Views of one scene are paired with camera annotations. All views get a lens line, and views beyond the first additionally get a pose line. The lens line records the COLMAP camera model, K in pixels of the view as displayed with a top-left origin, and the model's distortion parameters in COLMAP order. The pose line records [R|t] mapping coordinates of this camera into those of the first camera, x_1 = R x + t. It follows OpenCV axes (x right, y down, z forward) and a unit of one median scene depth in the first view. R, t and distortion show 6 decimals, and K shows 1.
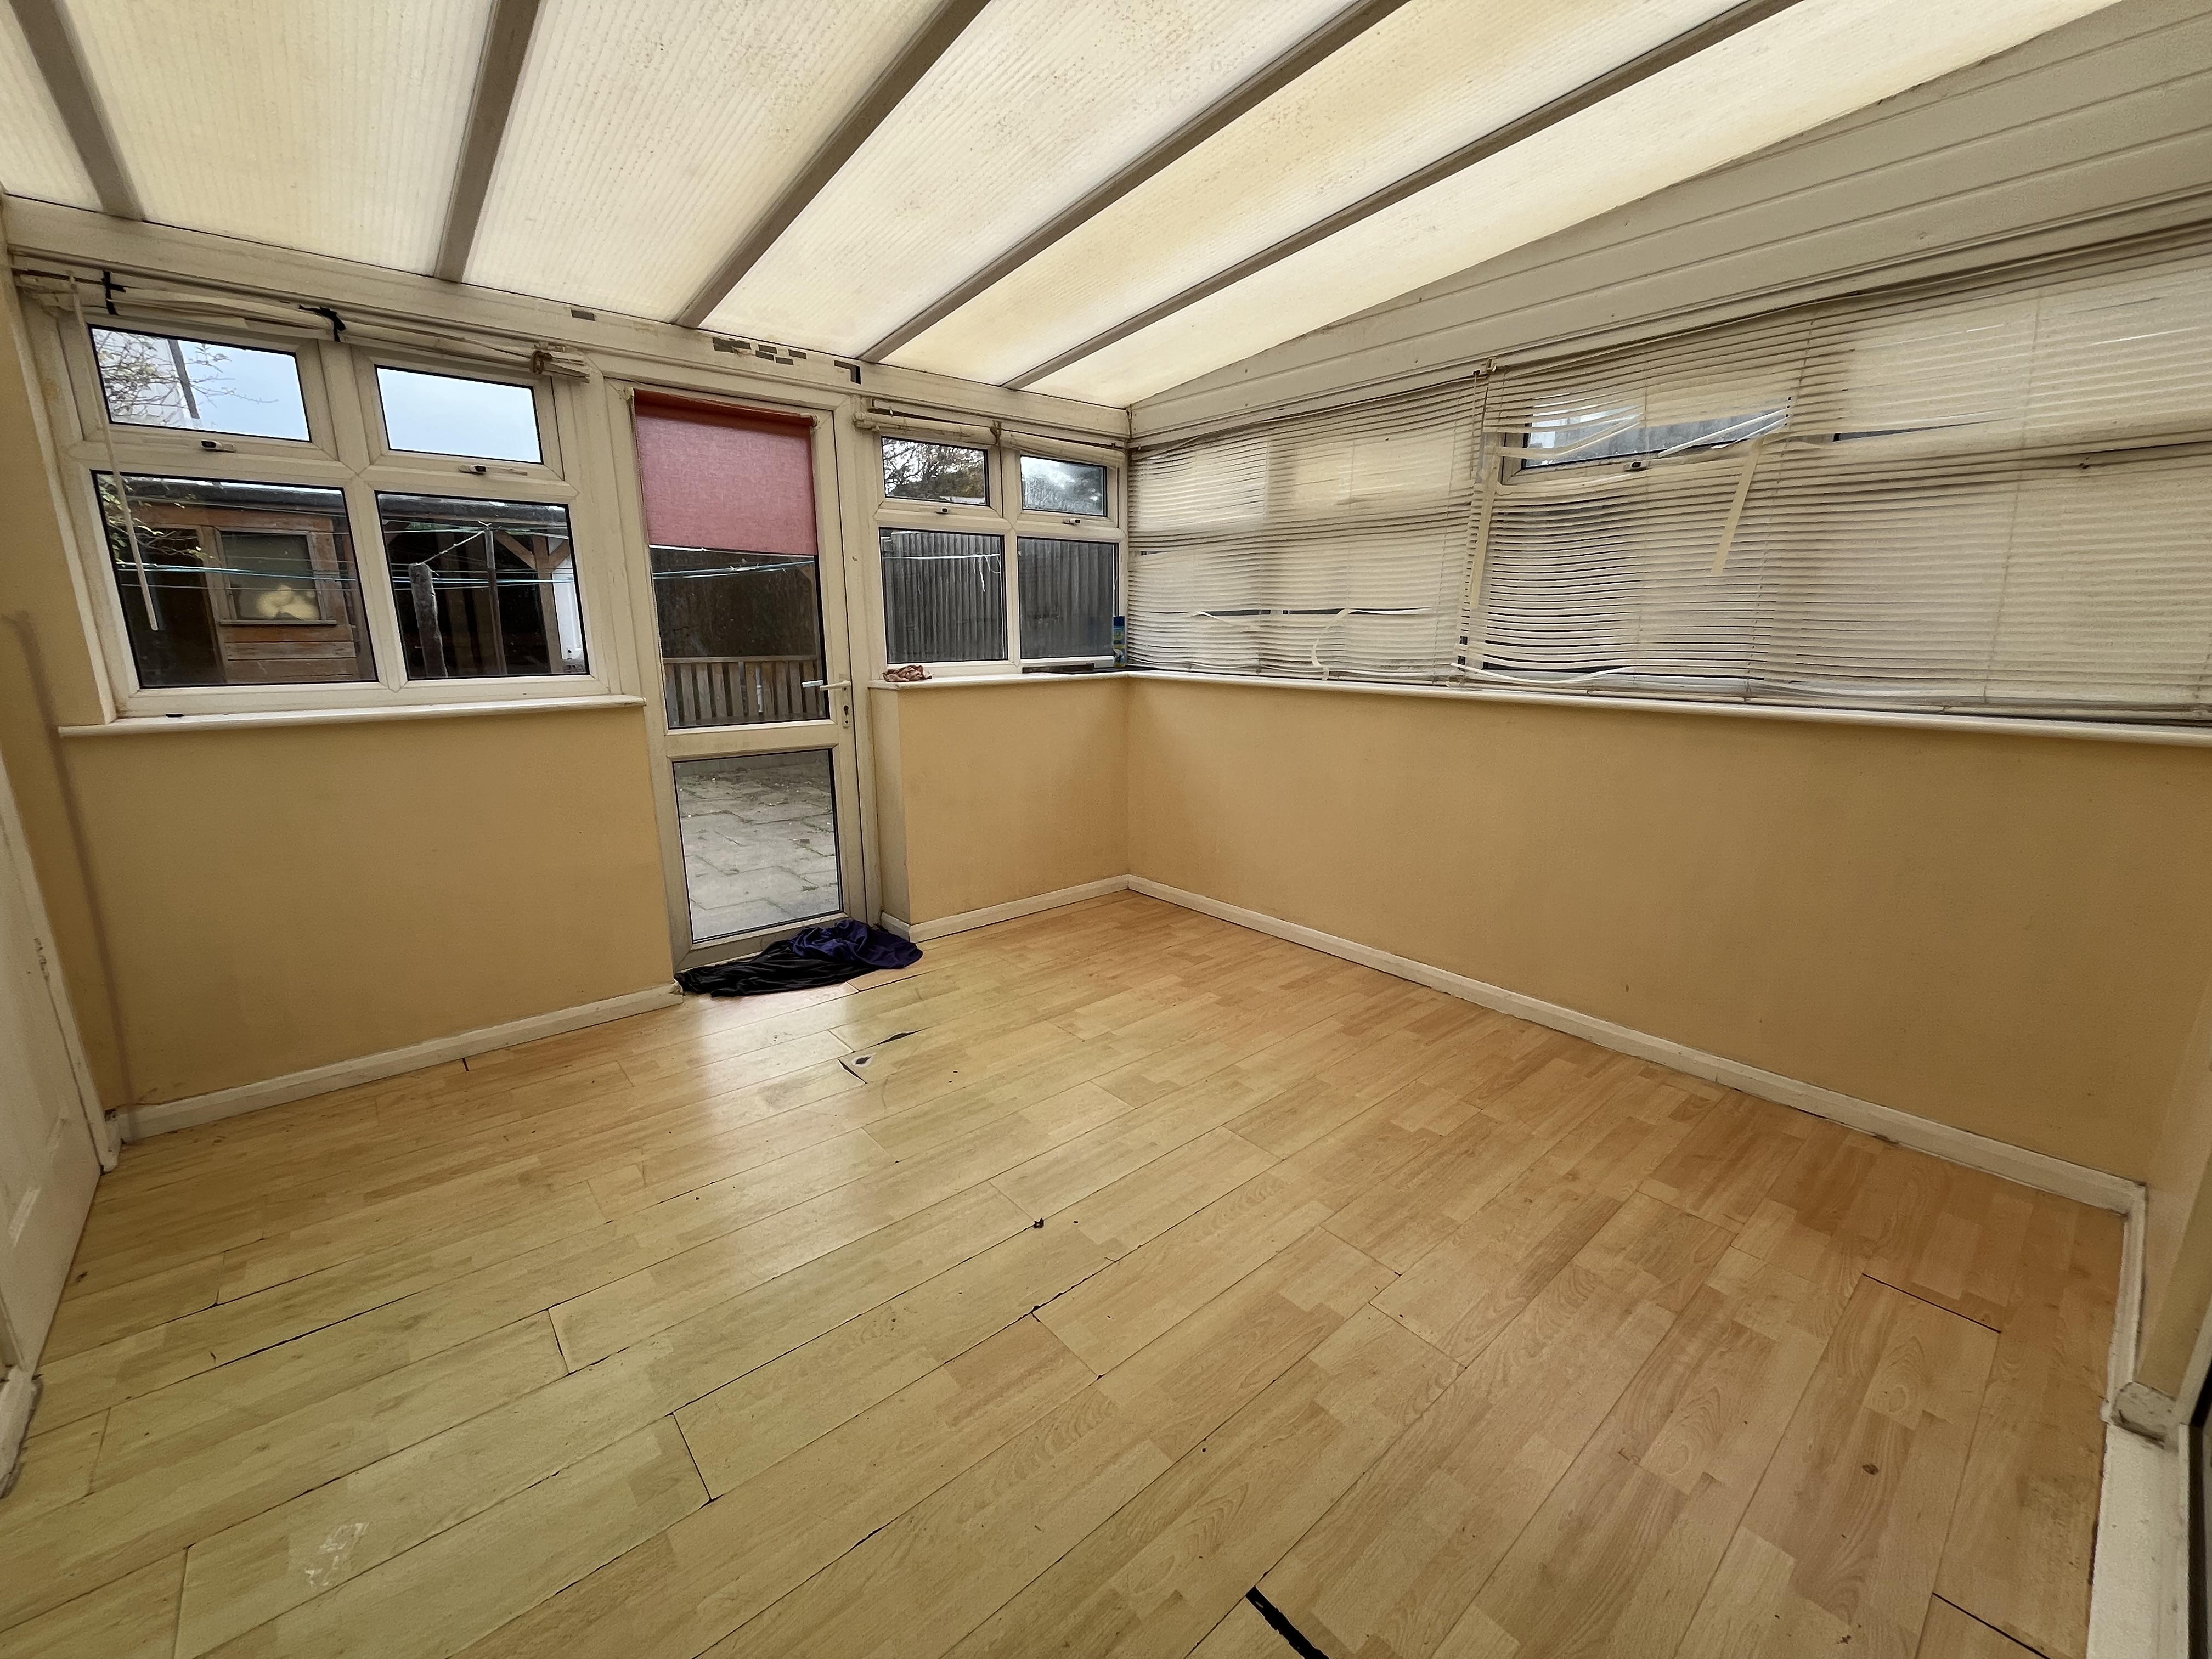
lens RADIAL K [[898.8, 0, 1104.6], [0, 898.8, 830.2], [0, 0, 1]] dist [-0.003380, -0.000120]
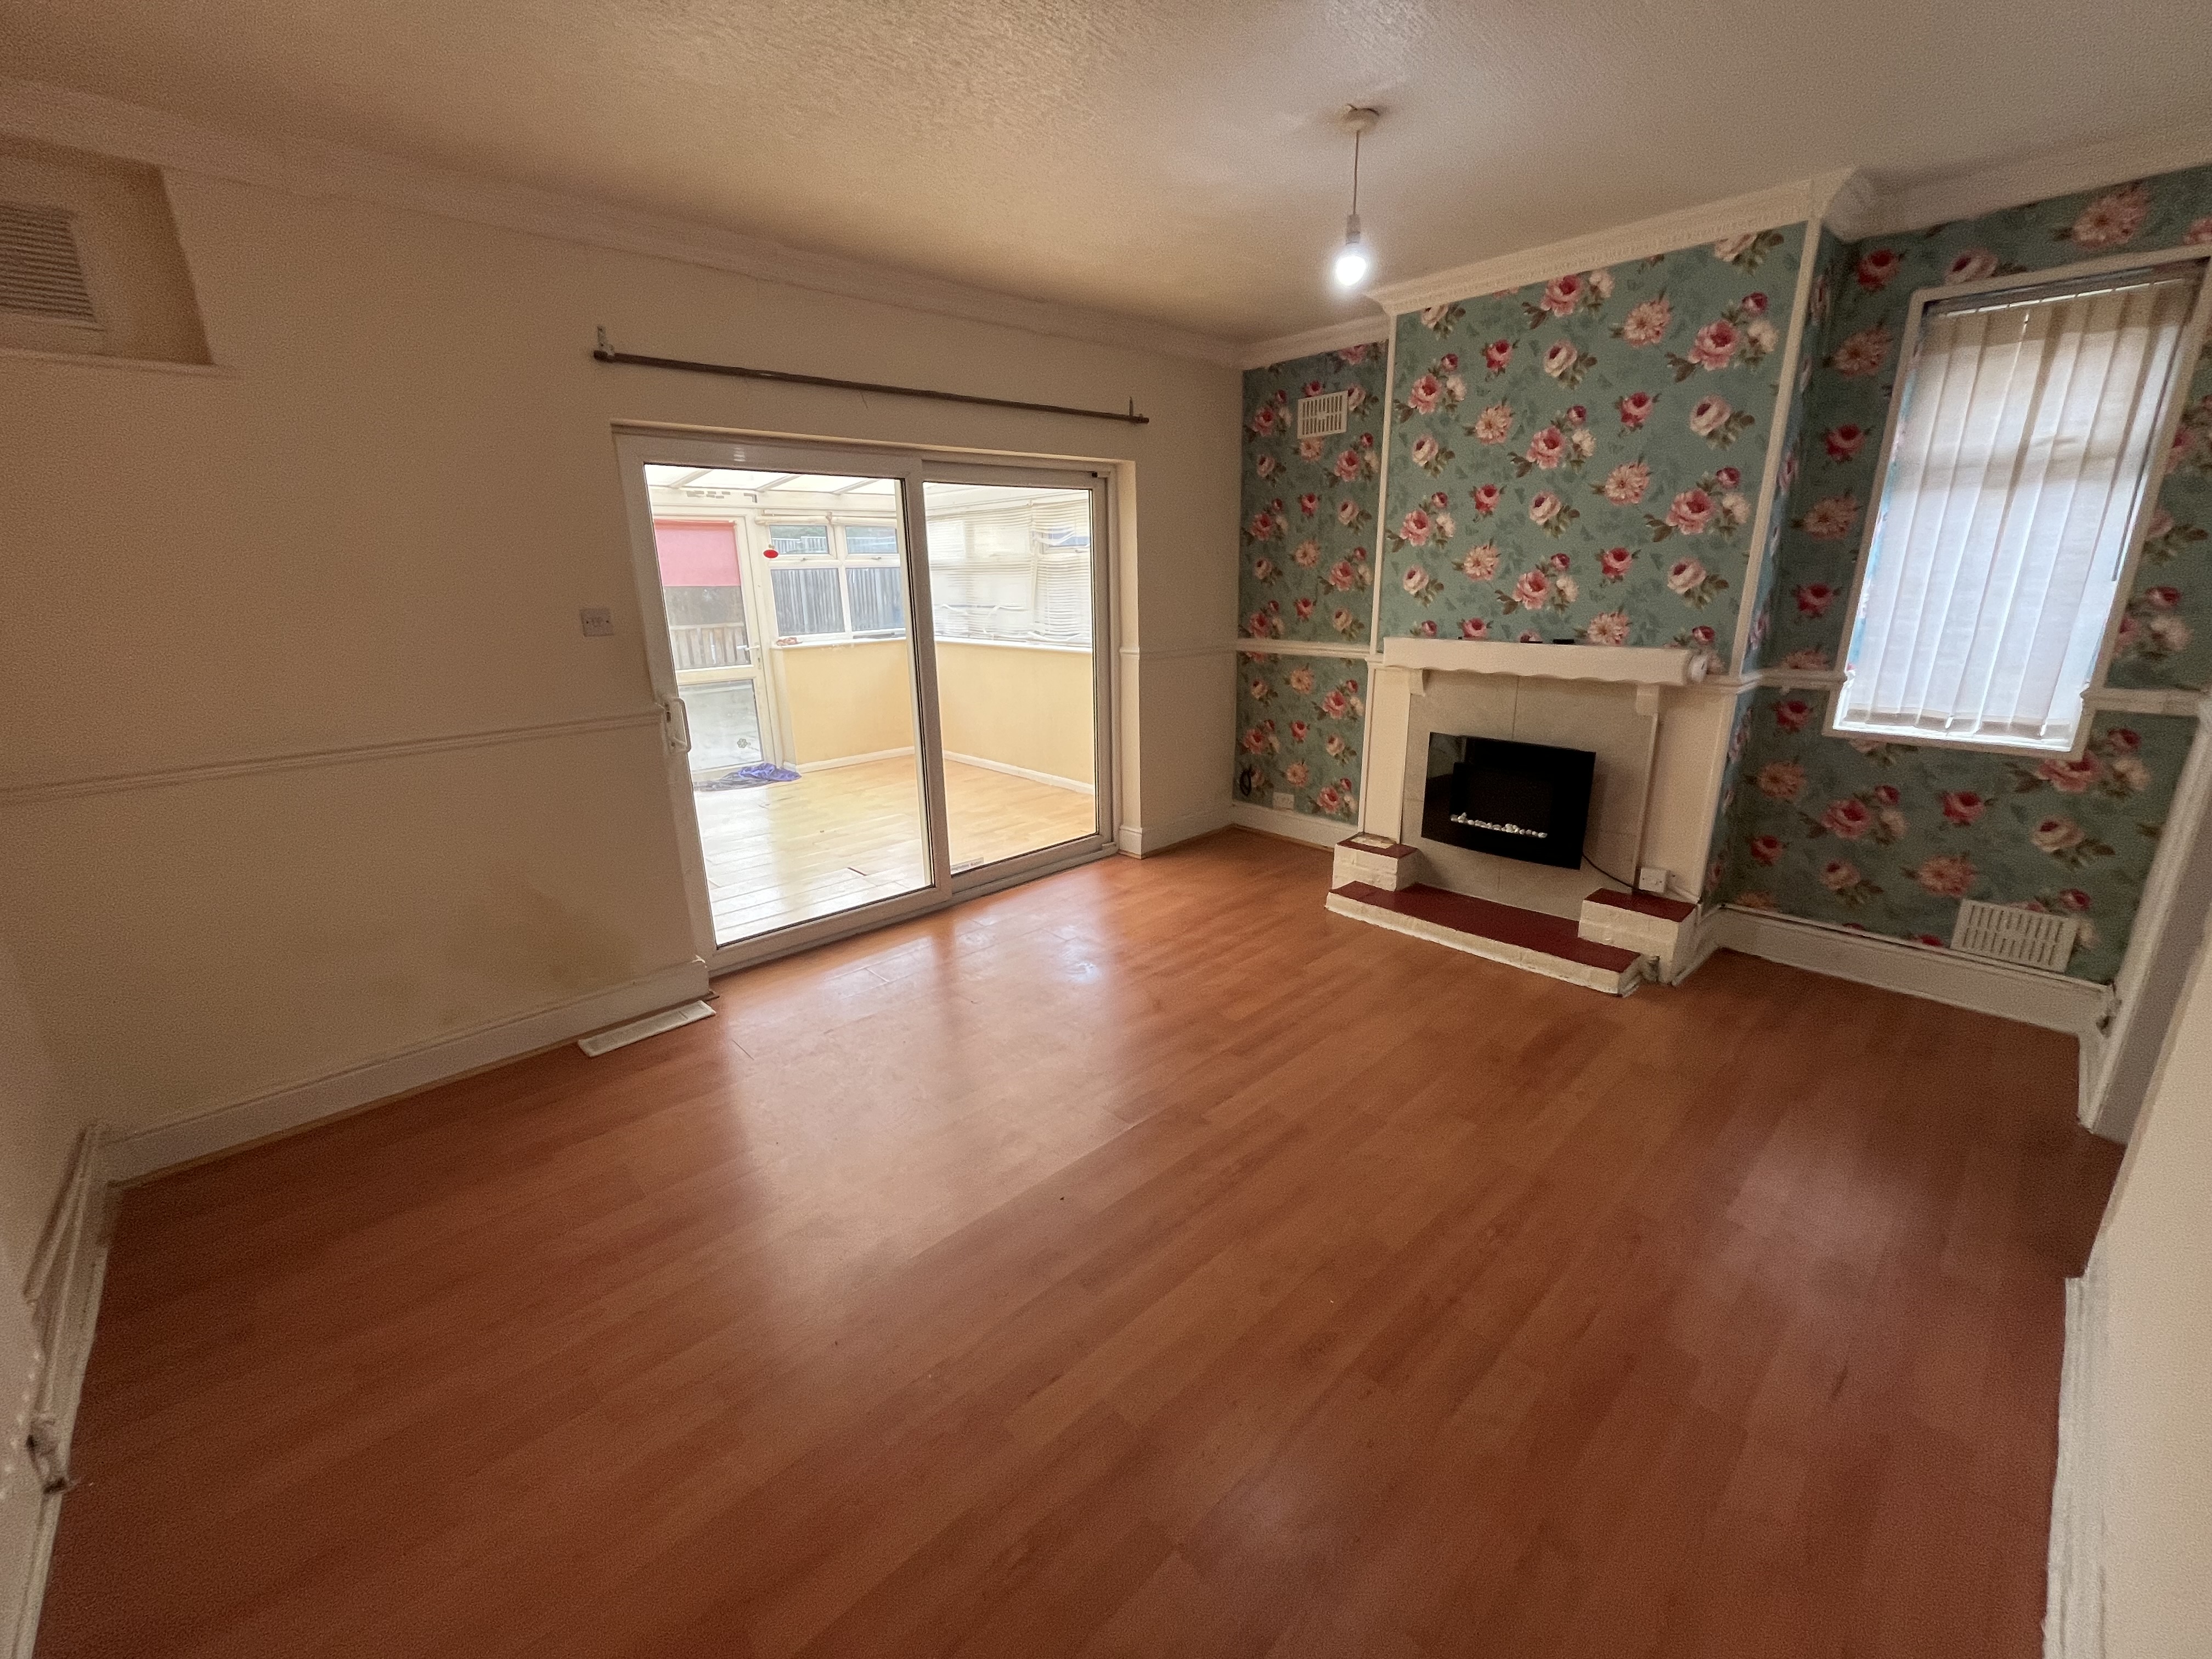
lens RADIAL K [[898.8, 0, 1108.8], [0, 898.8, 829.6], [0, 0, 1]] dist [-0.003380, -0.000120]
pose [[0.998644, -0.029305, 0.043020, 0.408443], [0.026893, 0.998090, 0.055609, 0.160522], [-0.044567, -0.054377, 0.997525, -1.098249]]
